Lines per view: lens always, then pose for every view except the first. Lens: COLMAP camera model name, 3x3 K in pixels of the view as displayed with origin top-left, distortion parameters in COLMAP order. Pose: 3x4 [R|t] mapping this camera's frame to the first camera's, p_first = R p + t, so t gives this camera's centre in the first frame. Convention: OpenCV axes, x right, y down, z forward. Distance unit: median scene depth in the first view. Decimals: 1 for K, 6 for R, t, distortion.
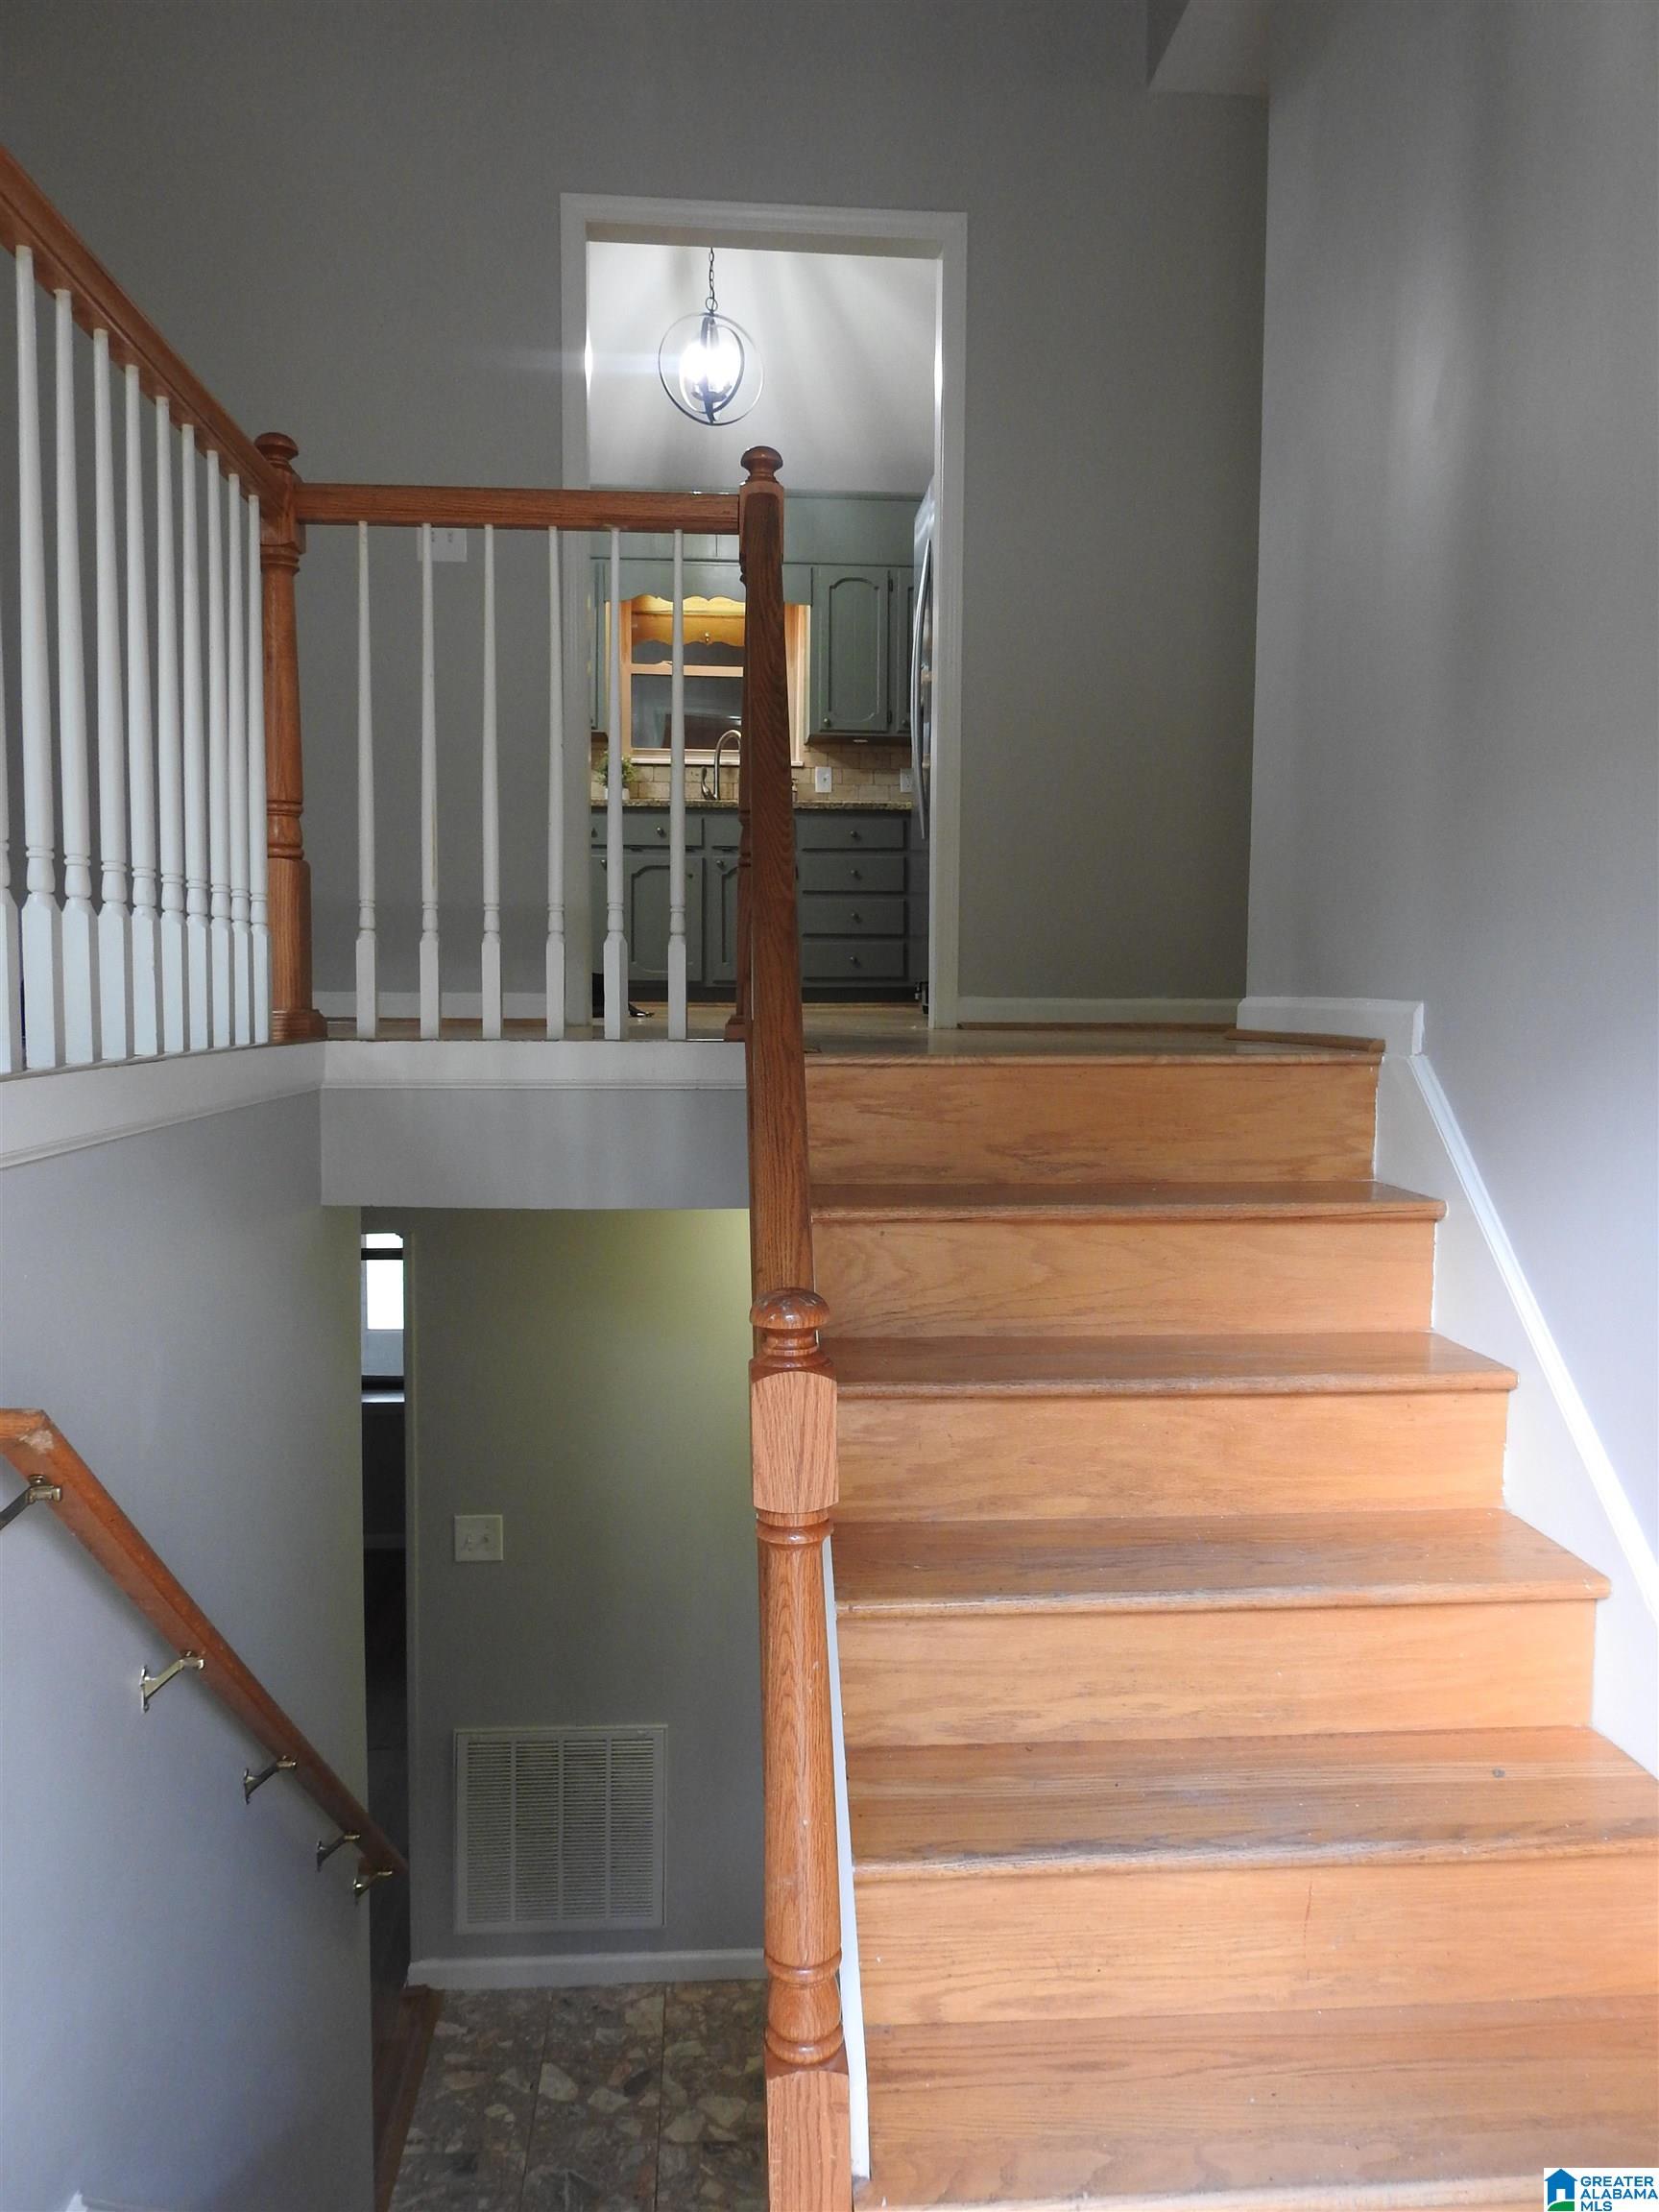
lens RADIAL K [[1589.9, 0, 831.0], [0, 1589.9, 1107.6], [0, 0, 1]] dist [-0.006056, 0.004220]
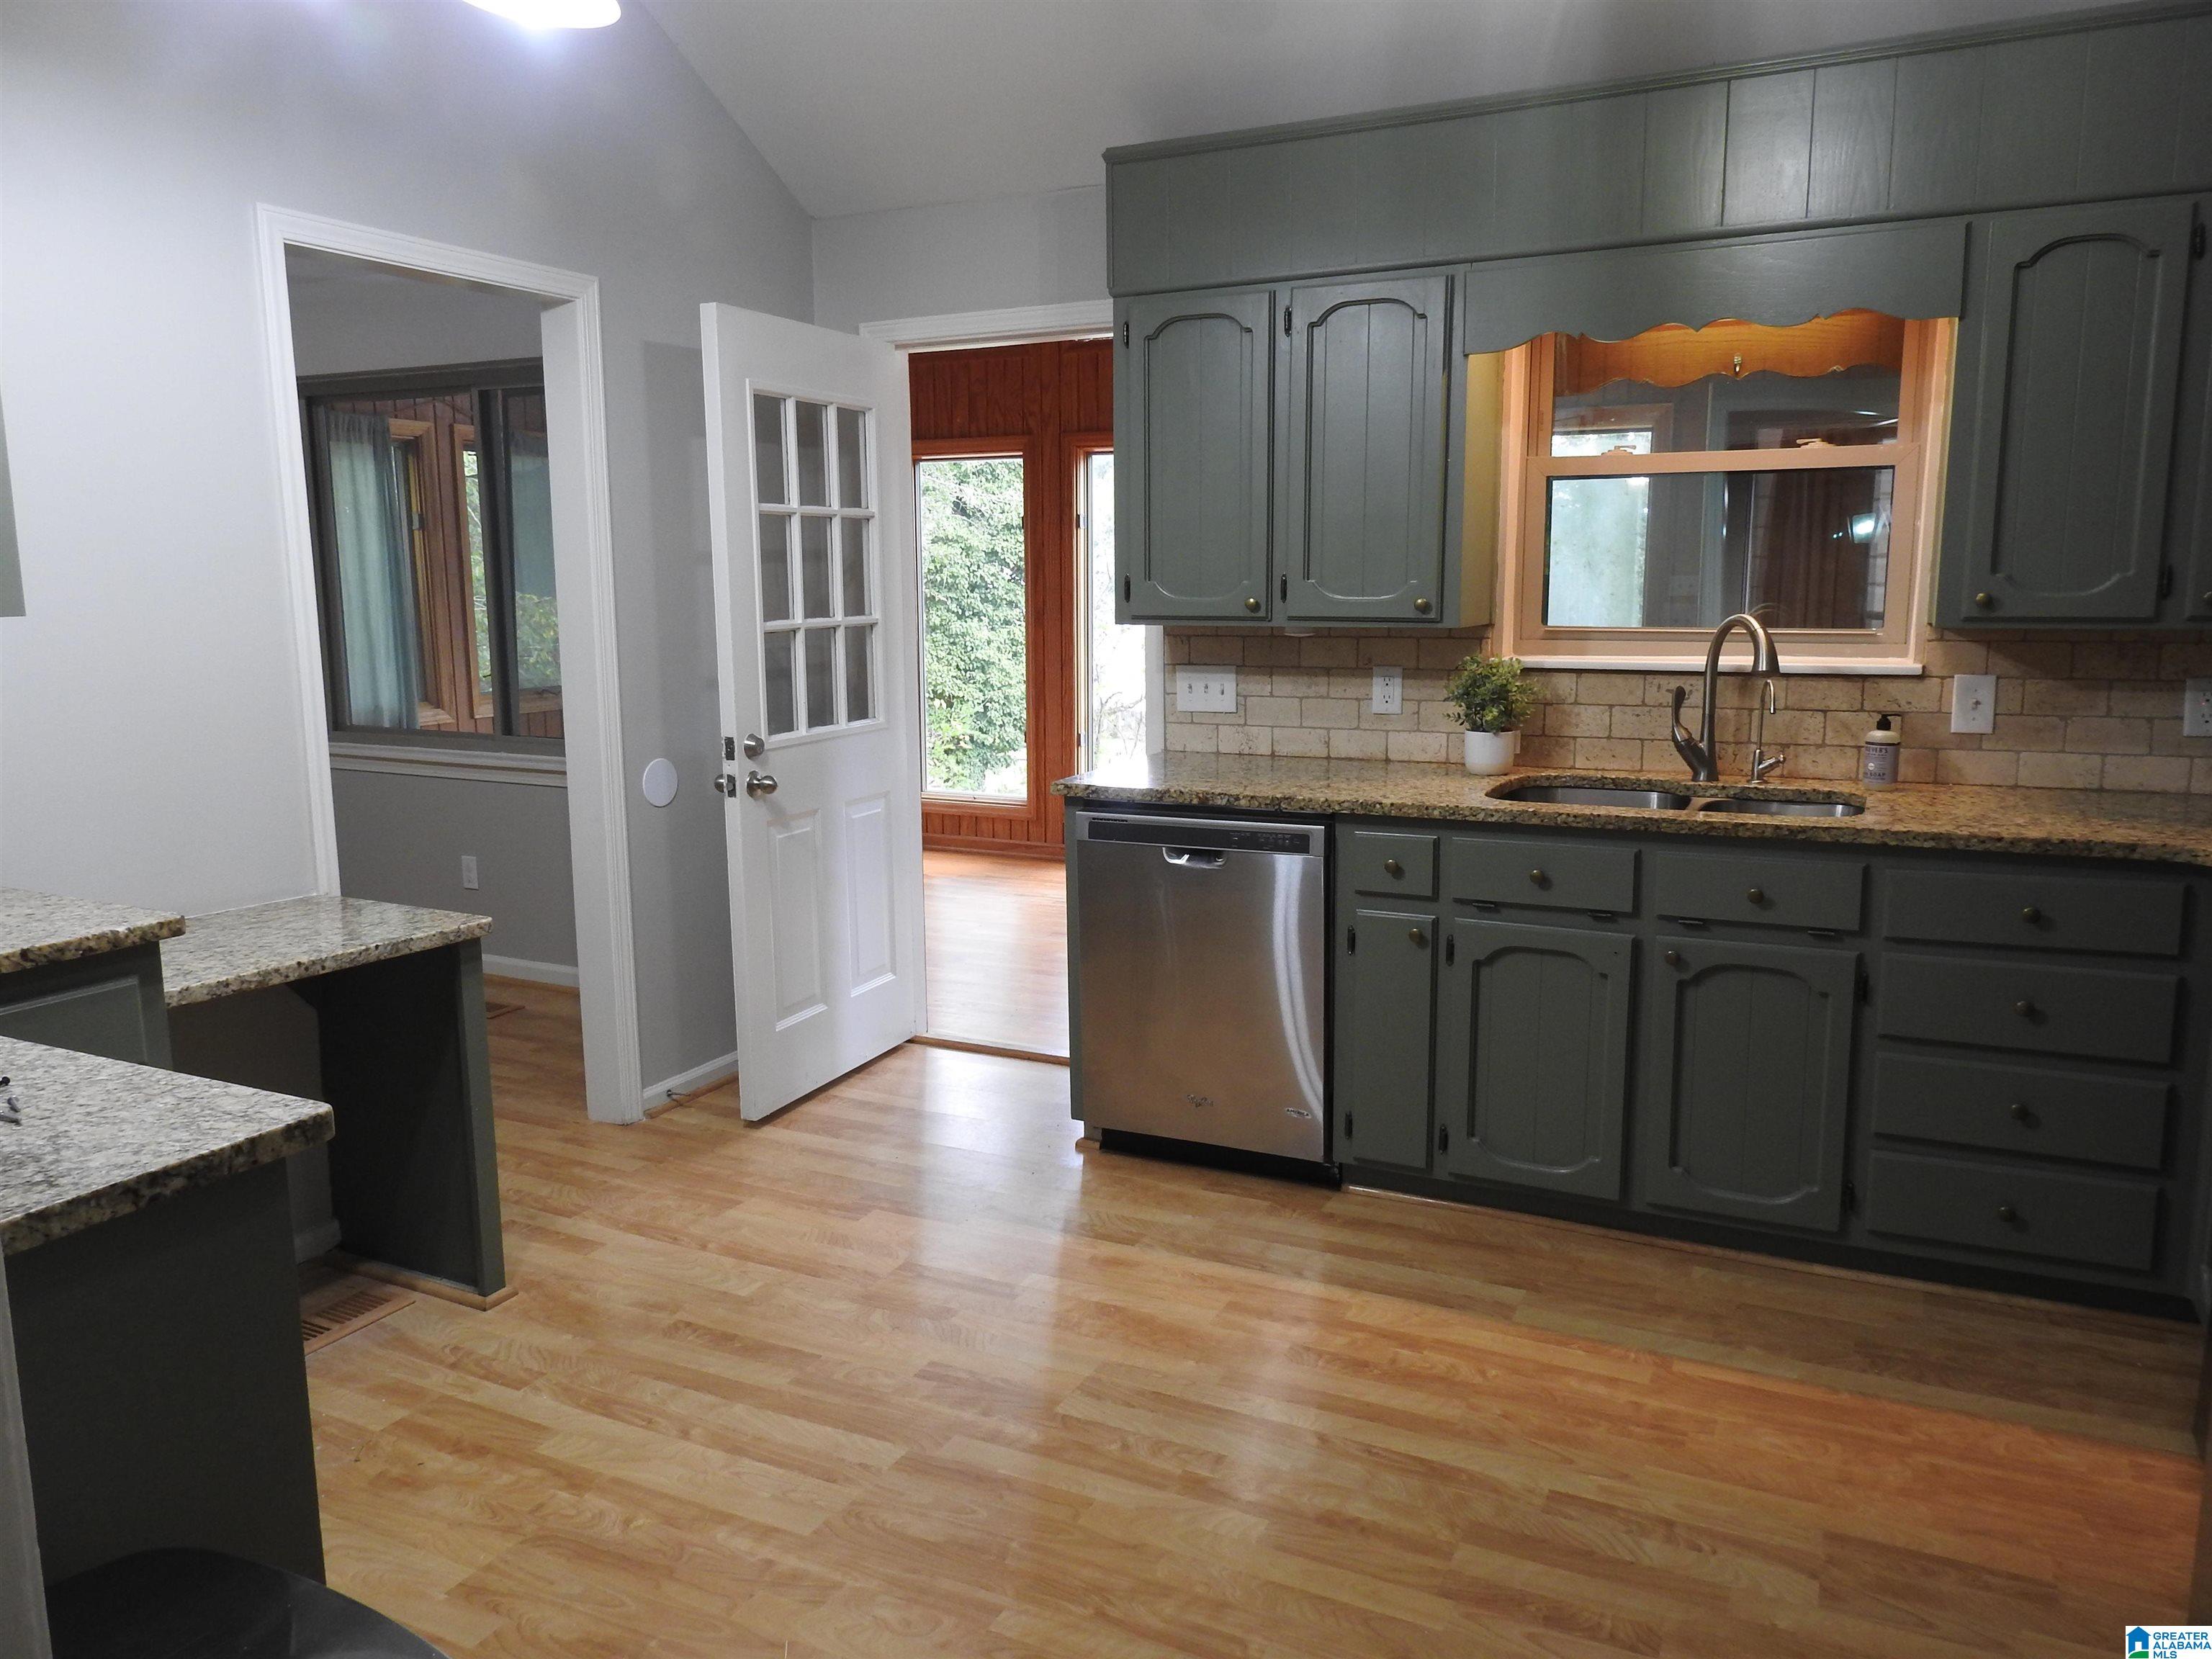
lens RADIAL K [[1589.9, 0, 1095.6], [0, 1589.9, 828.0], [0, 0, 1]] dist [-0.006056, 0.004220]
pose [[0.857002, 0.066986, -0.510940, 0.014331], [-0.023486, 0.995562, 0.091130, -0.213870], [0.514777, -0.066099, 0.854772, 0.518418]]
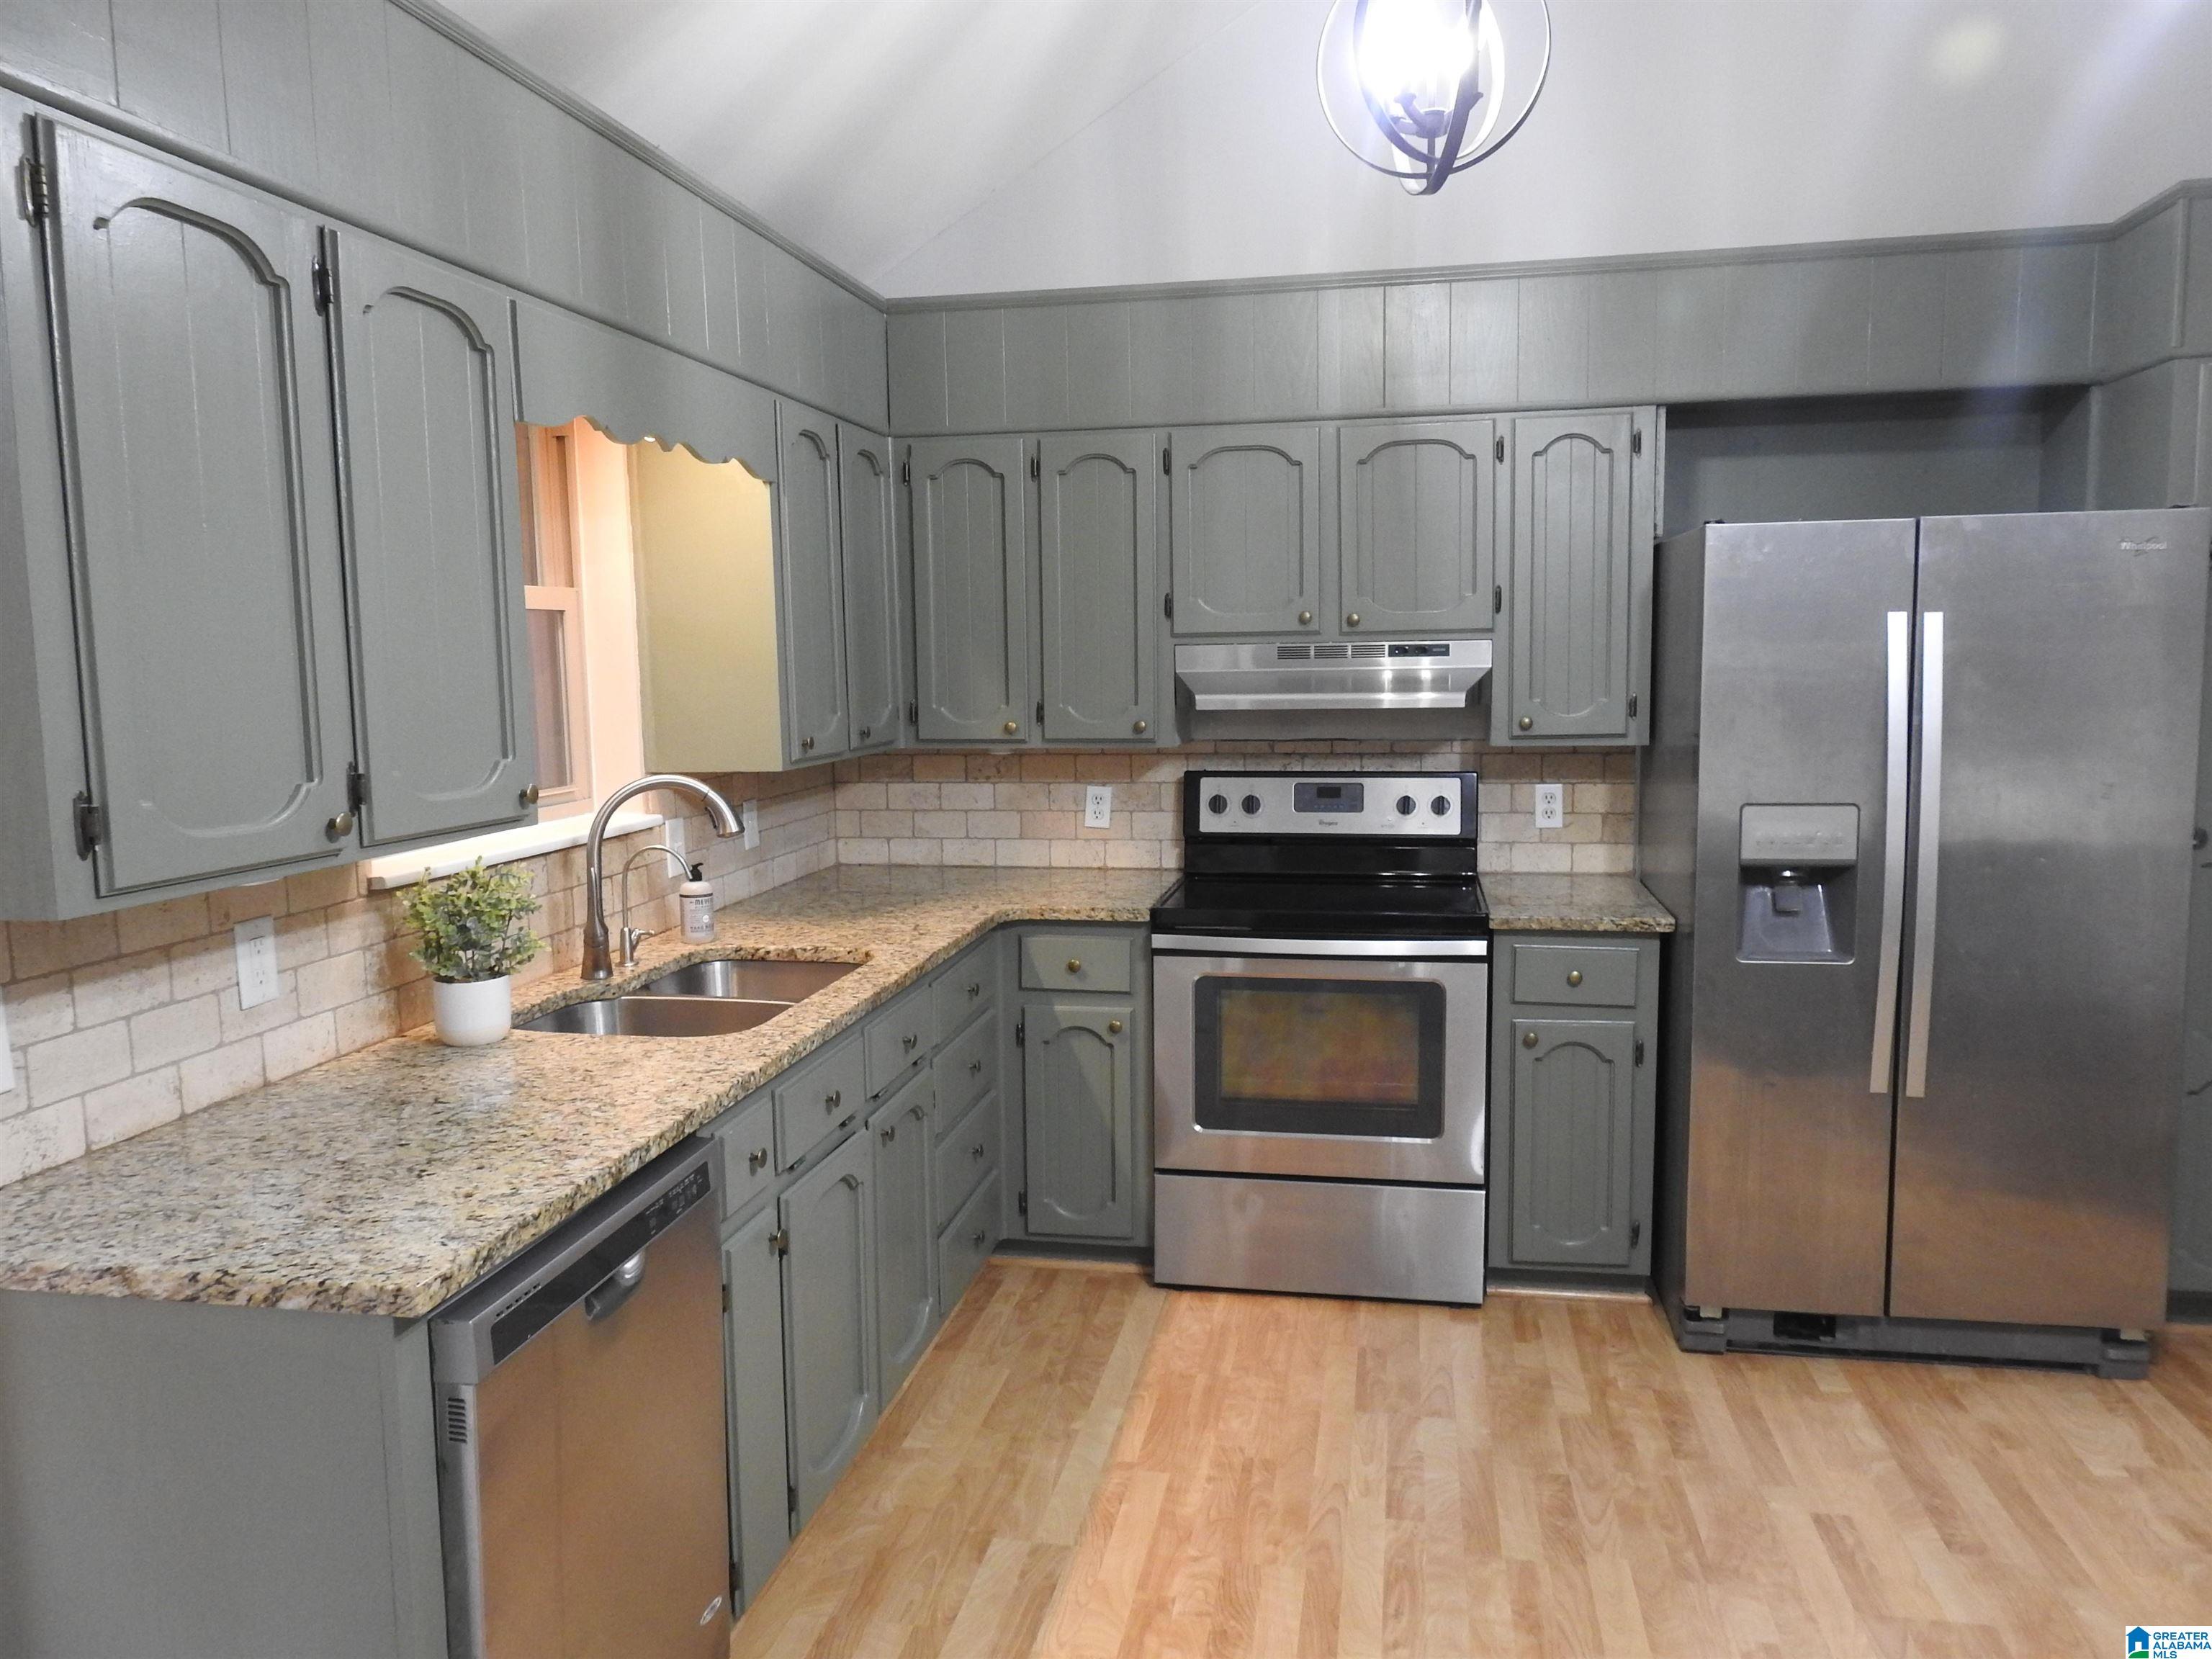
lens RADIAL K [[1589.9, 0, 1109.9], [0, 1589.9, 831.7], [0, 0, 1]] dist [-0.006056, 0.004220]
pose [[0.251378, -0.120468, 0.960363, -0.411146], [0.094294, 0.990552, 0.099573, -0.251578], [-0.963285, 0.065526, 0.260362, 0.789349]]
